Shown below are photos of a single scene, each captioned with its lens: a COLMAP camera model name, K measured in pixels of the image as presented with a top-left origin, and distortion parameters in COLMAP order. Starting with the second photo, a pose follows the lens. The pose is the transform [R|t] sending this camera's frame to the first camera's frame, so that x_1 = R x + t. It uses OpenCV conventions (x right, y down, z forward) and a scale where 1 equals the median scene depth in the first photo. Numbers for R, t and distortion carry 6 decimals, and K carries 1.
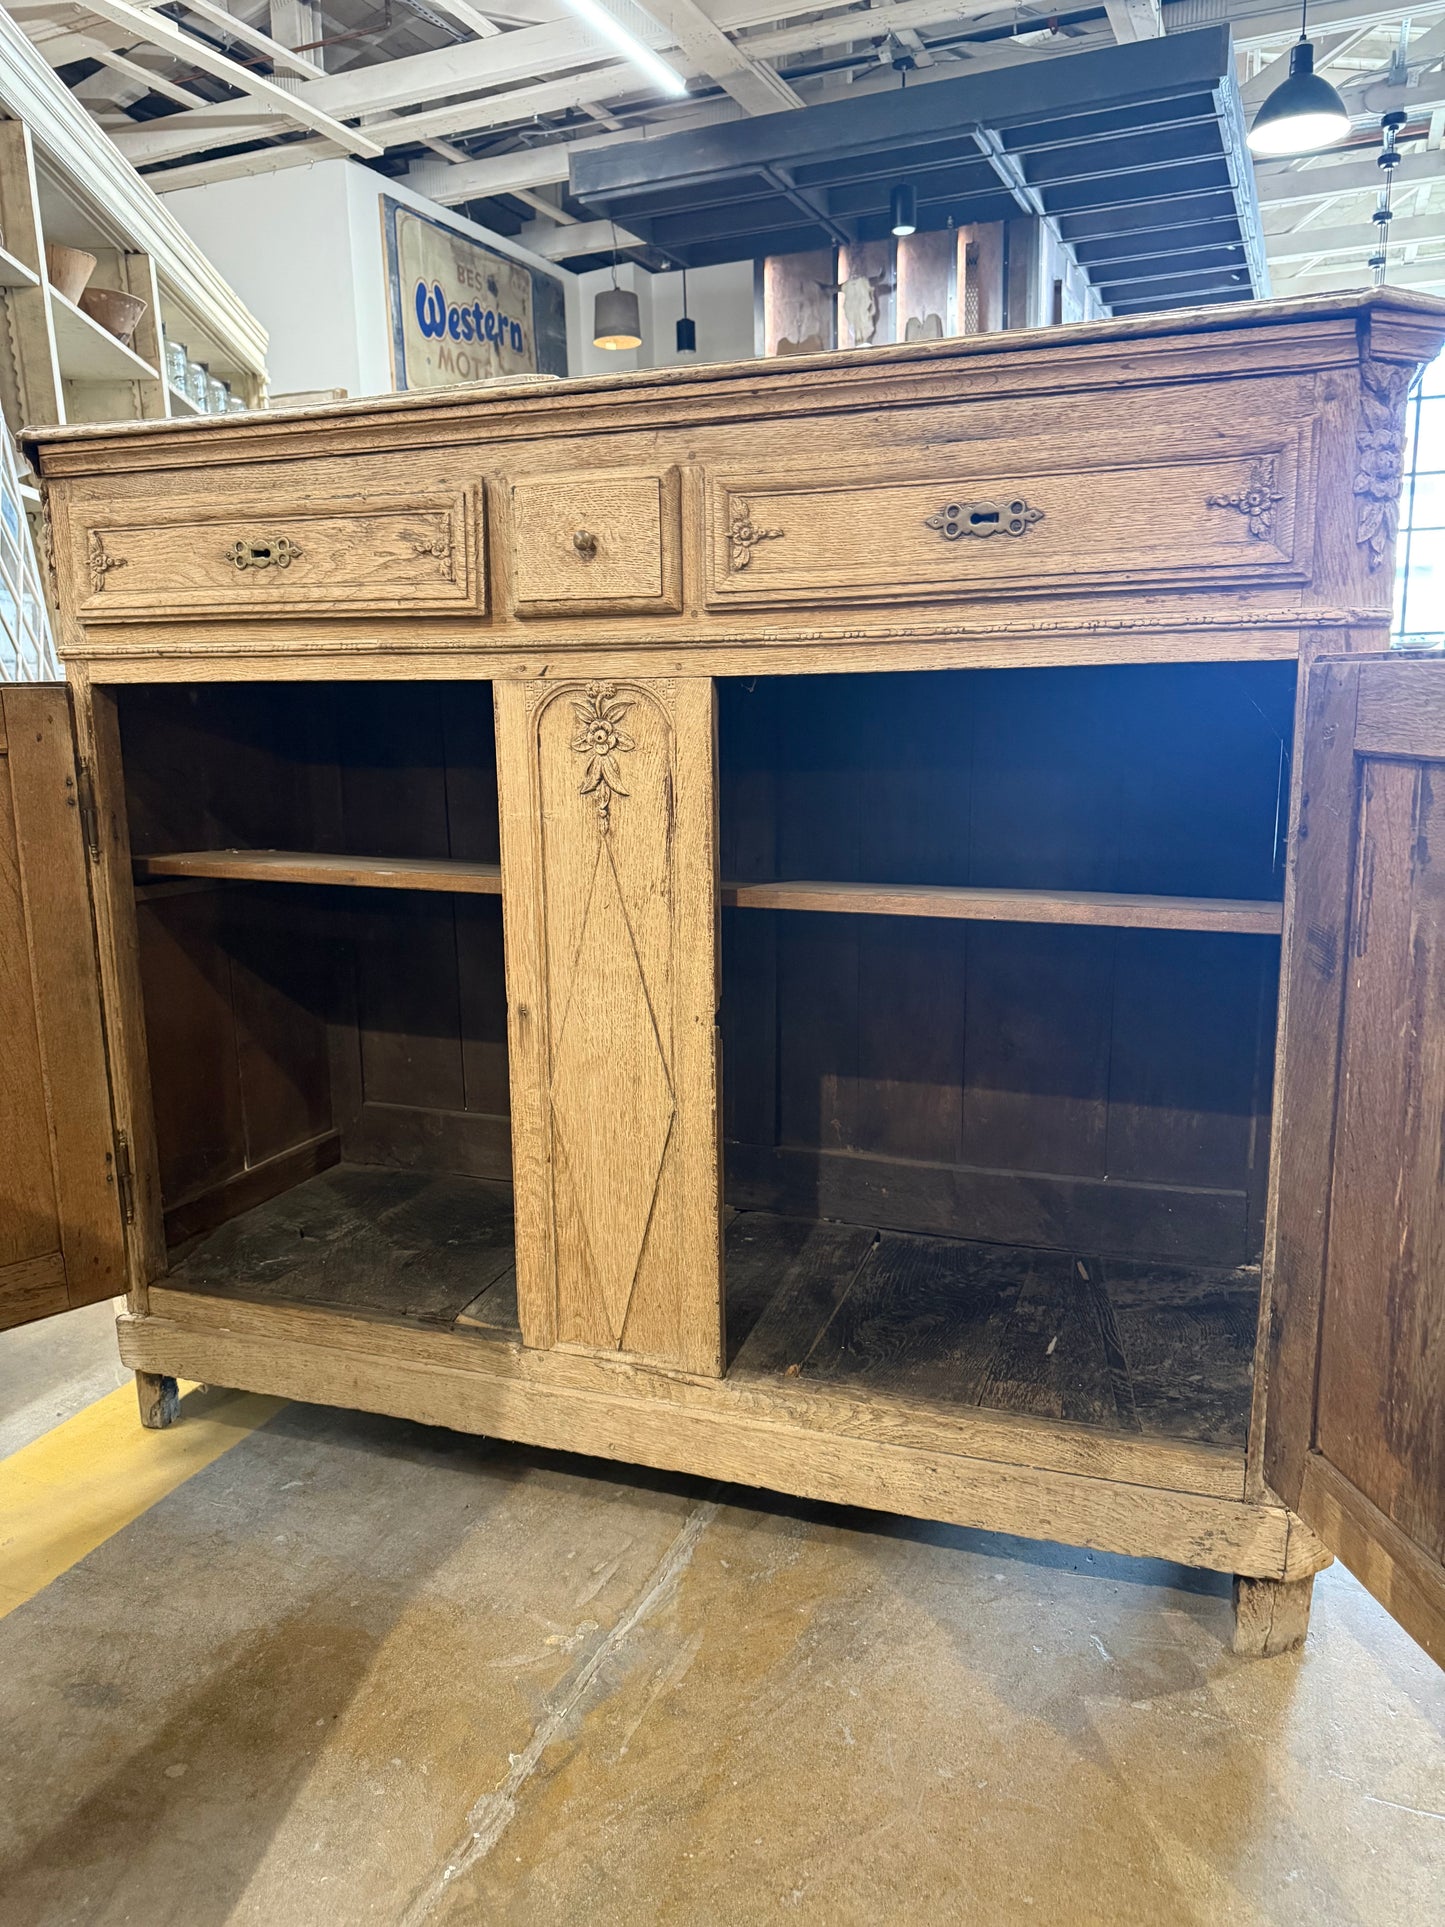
lens RADIAL K [[1383.3, 0, 690.5], [0, 1383.3, 957.8], [0, 0, 1]] dist [0.019495, -0.028748]
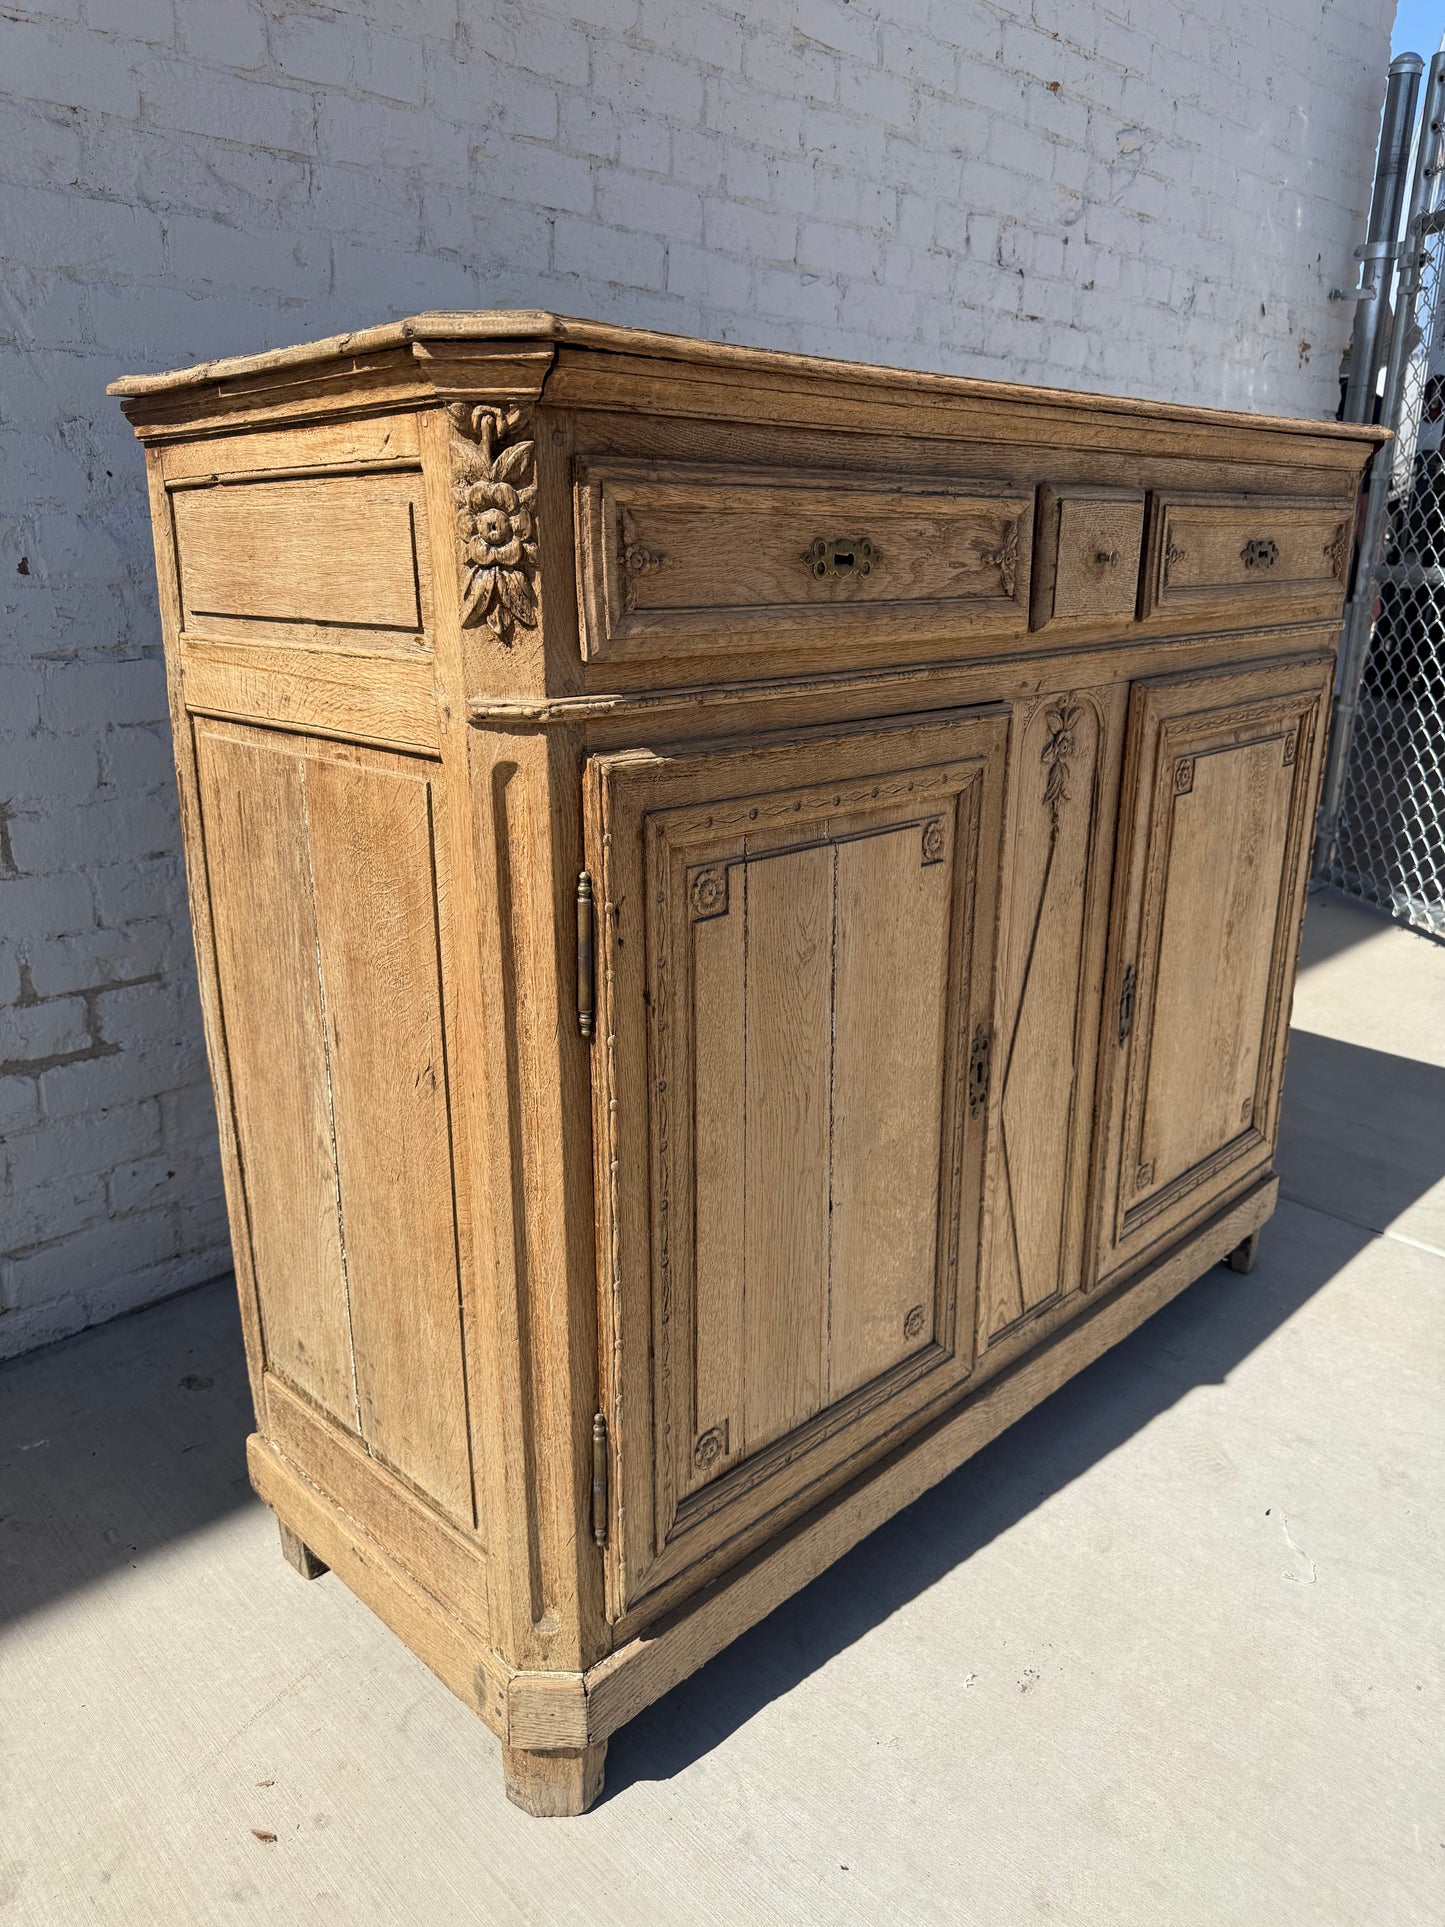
lens RADIAL K [[1383.3, 0, 724.3], [0, 1383.3, 964.6], [0, 0, 1]] dist [0.019495, -0.028748]
pose [[0.408470, -0.256805, 0.875901, -1.098244], [0.171990, 0.964071, 0.202449, -0.252095], [-0.896421, 0.067952, 0.437962, 0.773922]]
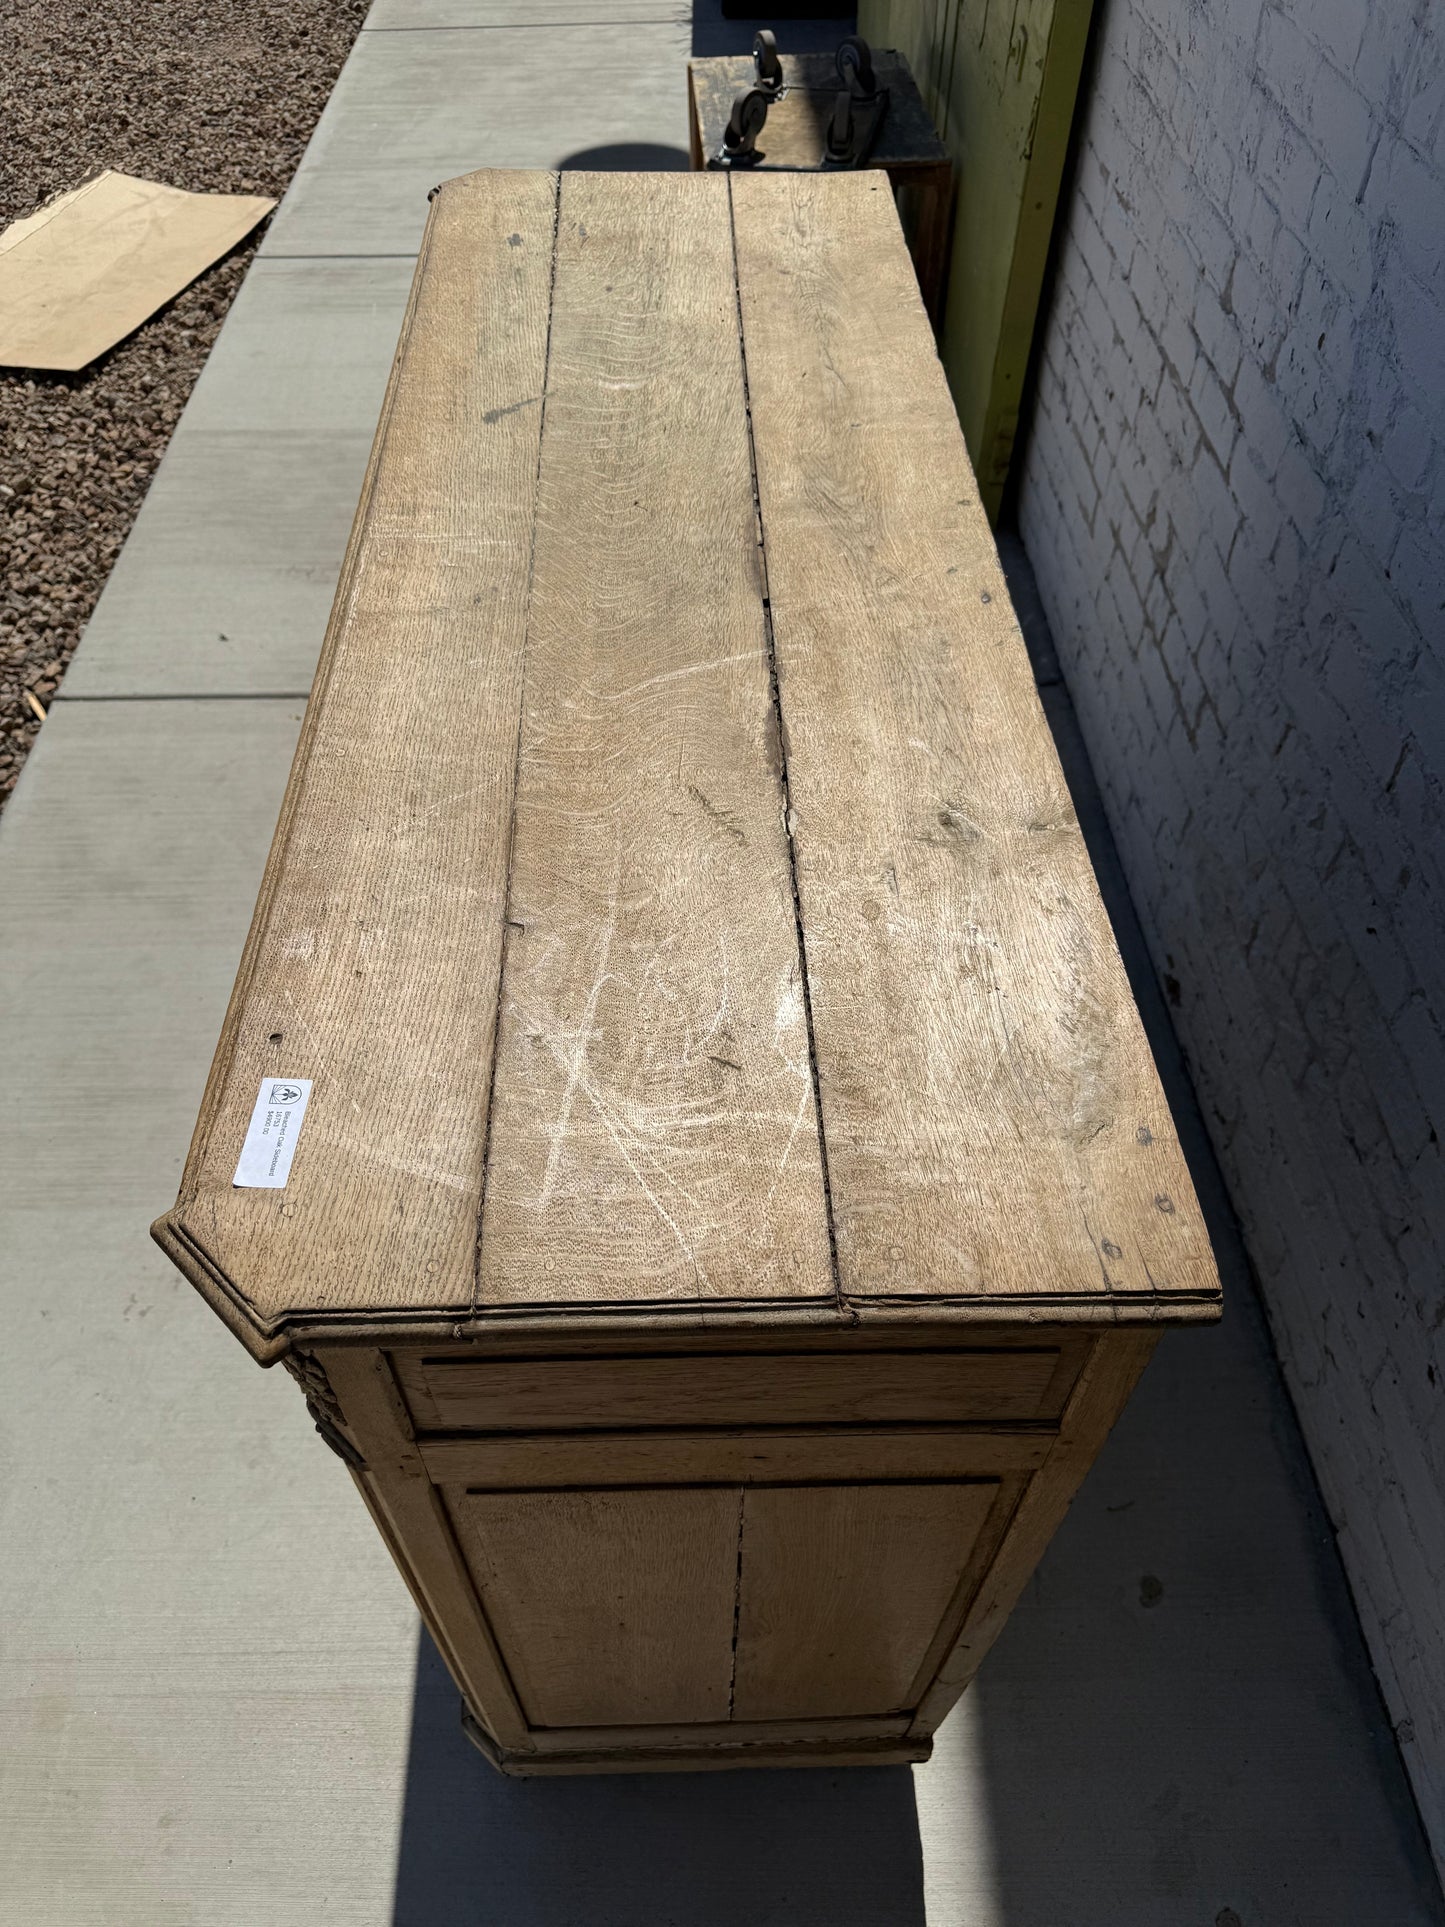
lens RADIAL K [[1383.3, 0, 712.9], [0, 1383.3, 967.2], [0, 0, 1]] dist [0.019495, -0.028748]
pose [[0.376563, 0.714390, -0.589785, 0.683571], [-0.194728, 0.683464, 0.703532, -0.820123], [0.905694, -0.150076, 0.396479, 0.745360]]
